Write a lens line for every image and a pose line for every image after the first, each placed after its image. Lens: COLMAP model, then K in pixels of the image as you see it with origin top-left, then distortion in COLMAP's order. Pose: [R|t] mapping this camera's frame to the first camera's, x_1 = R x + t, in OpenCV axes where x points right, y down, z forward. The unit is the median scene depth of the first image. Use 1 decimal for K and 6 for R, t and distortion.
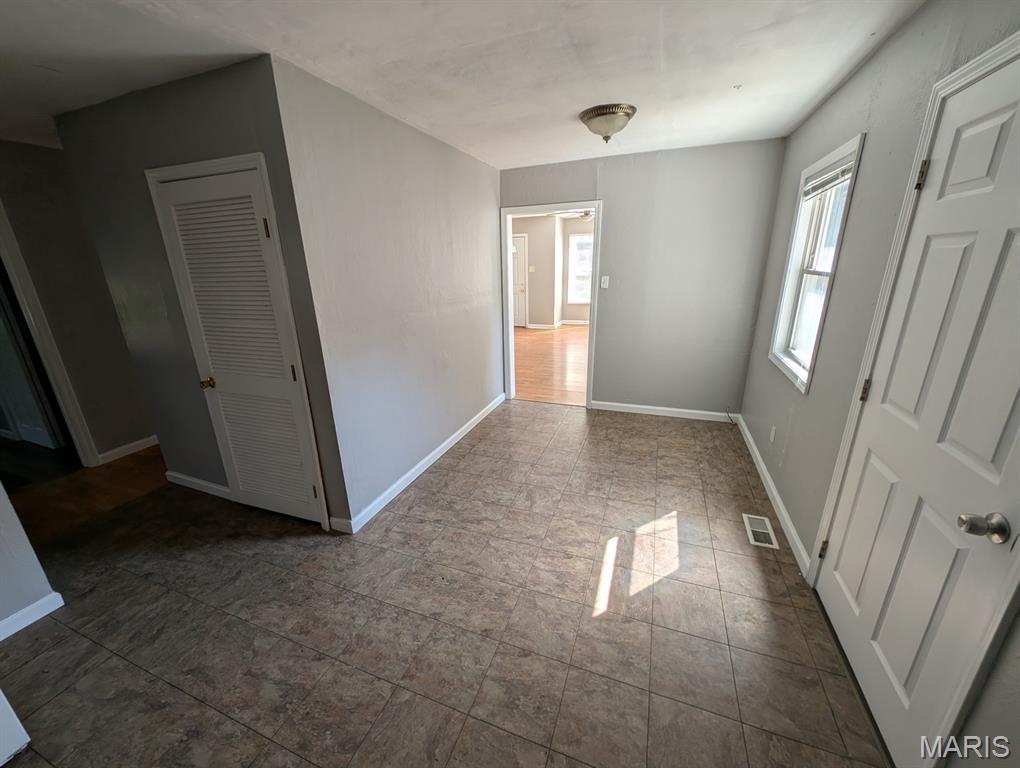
lens RADIAL K [[385.2, 0, 510.8], [0, 385.2, 382.7], [0, 0, 1]] dist [0.001982, -0.003601]
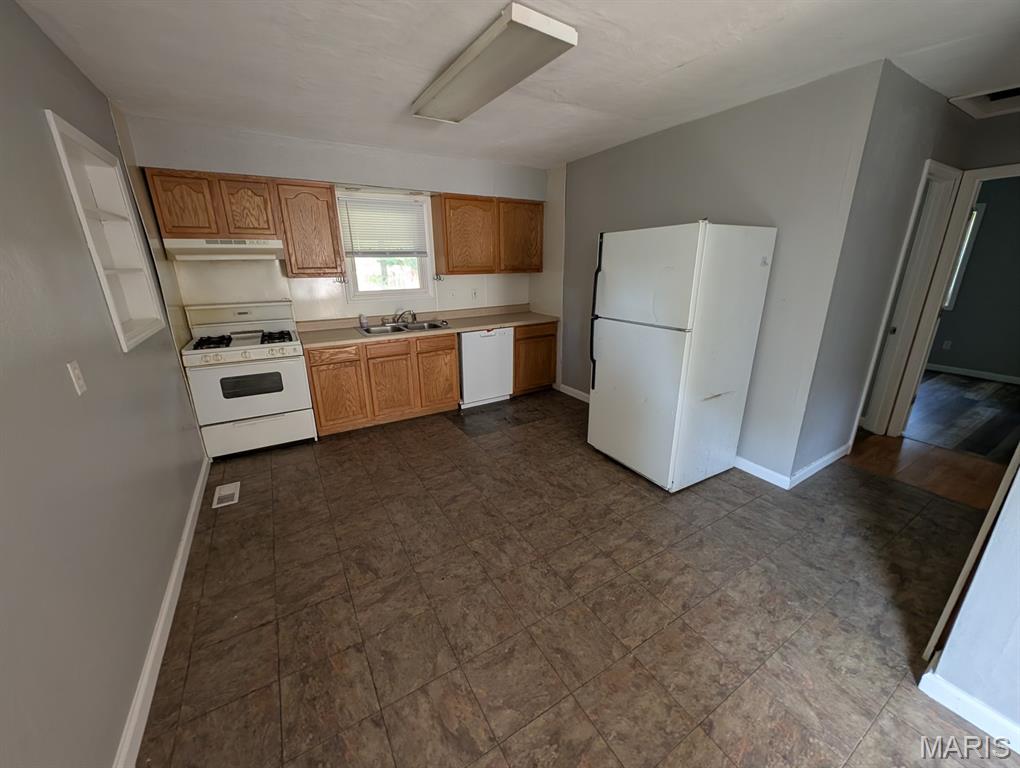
lens RADIAL K [[385.2, 0, 510.5], [0, 385.2, 379.7], [0, 0, 1]] dist [0.001982, -0.003601]
pose [[-0.612026, 0.266260, -0.744667, 0.464024], [-0.215486, 0.849844, 0.480970, -0.260870], [0.760914, 0.454831, -0.462751, 0.862796]]
